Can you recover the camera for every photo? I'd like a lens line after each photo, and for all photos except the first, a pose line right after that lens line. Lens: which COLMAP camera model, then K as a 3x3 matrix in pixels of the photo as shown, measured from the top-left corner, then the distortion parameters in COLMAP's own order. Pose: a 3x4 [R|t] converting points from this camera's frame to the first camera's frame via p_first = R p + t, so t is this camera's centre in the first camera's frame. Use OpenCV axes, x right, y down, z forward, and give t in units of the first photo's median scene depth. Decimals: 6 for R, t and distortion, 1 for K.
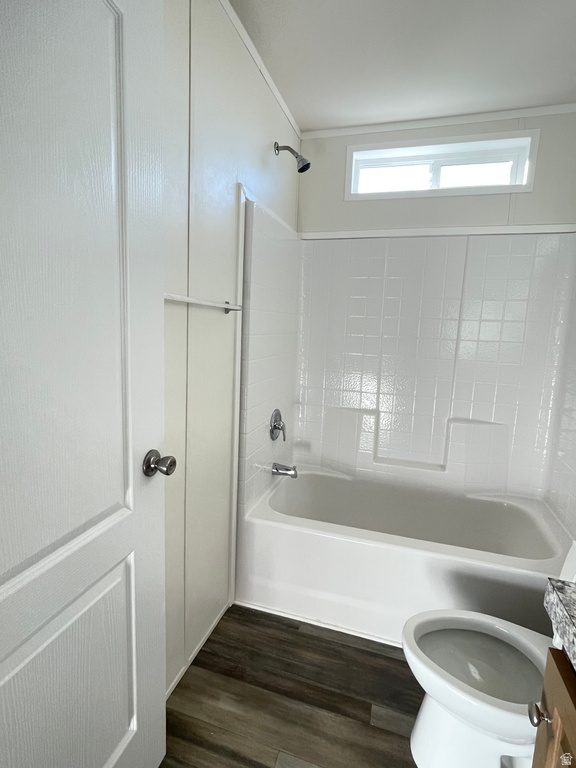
lens RADIAL K [[394.7, 0, 286.1], [0, 394.7, 377.2], [0, 0, 1]] dist [-0.011378, 0.007395]
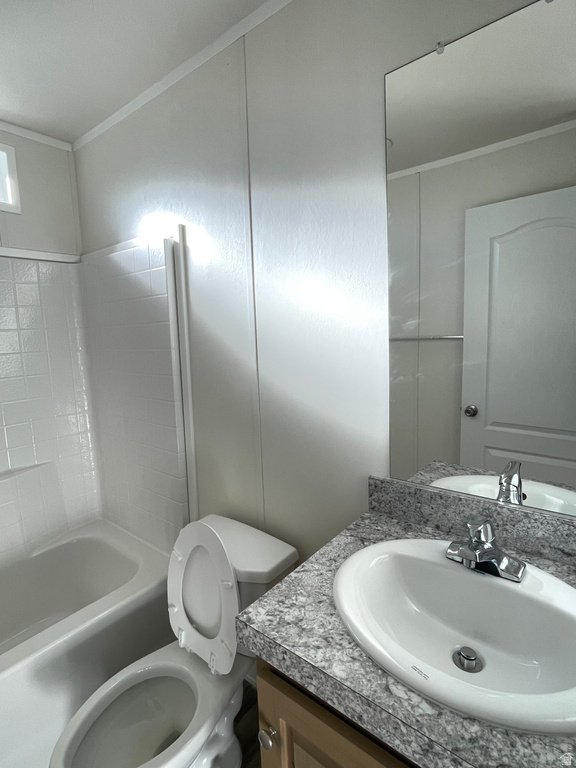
lens RADIAL K [[394.7, 0, 286.1], [0, 394.7, 377.2], [0, 0, 1]] dist [-0.011378, 0.007395]
pose [[0.361306, -0.169473, 0.916917, -0.067456], [0.176174, 0.978041, 0.111350, -0.085945], [-0.915653, 0.121306, 0.383229, 0.115969]]
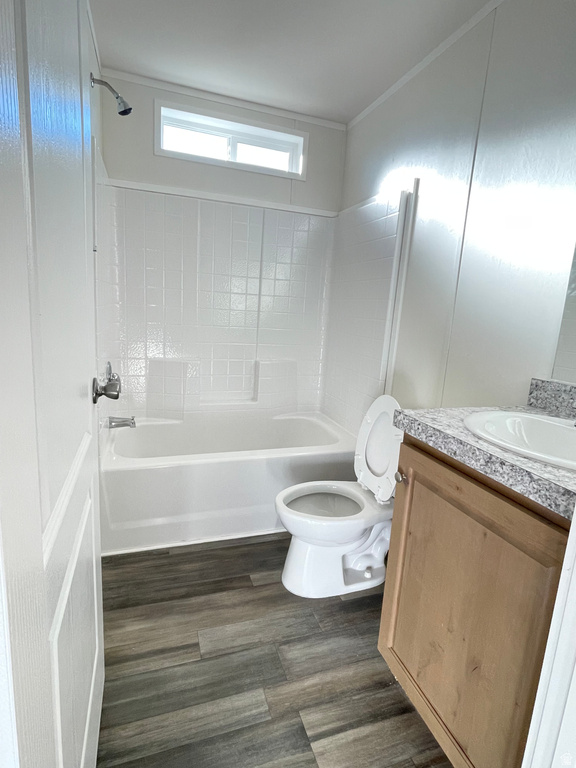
lens RADIAL K [[394.7, 0, 286.1], [0, 394.7, 377.2], [0, 0, 1]] dist [-0.011378, 0.007395]
pose [[0.805868, -0.096941, 0.584105, -0.260608], [0.051702, 0.994259, 0.093681, 0.054147], [-0.589834, -0.045295, 0.806253, -0.053302]]
